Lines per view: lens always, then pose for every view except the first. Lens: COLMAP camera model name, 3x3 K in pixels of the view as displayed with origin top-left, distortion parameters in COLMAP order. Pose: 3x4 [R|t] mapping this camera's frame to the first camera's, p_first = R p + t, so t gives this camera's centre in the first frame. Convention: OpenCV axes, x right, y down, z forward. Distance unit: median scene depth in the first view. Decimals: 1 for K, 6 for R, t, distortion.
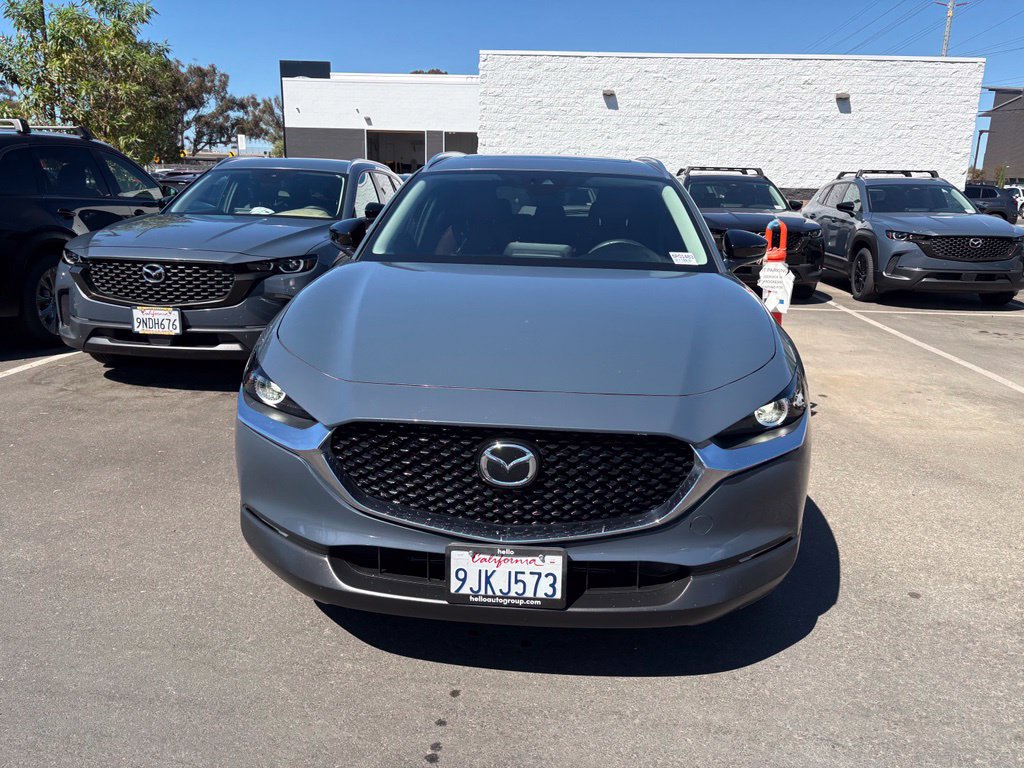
lens RADIAL K [[784.7, 0, 516.7], [0, 784.7, 379.9], [0, 0, 1]] dist [0.040434, -0.044902]
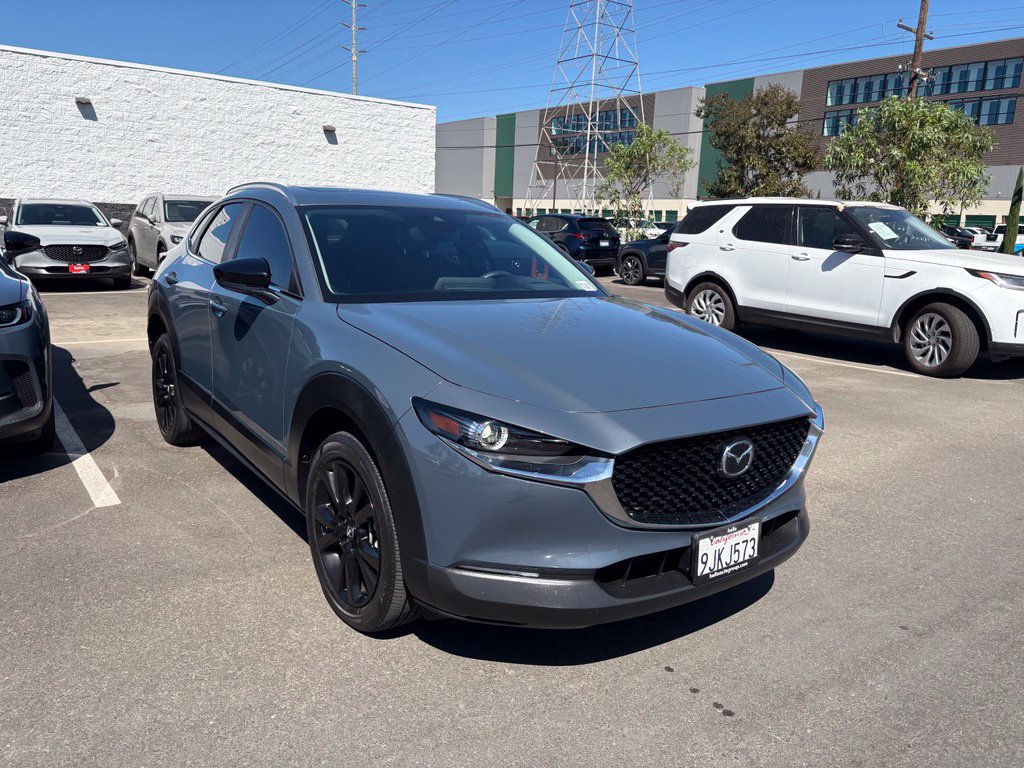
lens RADIAL K [[784.7, 0, 516.7], [0, 784.7, 379.9], [0, 0, 1]] dist [0.040434, -0.044902]
pose [[0.762838, -0.121647, 0.635043, -1.012824], [0.136464, 0.990310, 0.025775, -0.090867], [-0.632025, 0.066998, 0.772046, 0.237461]]
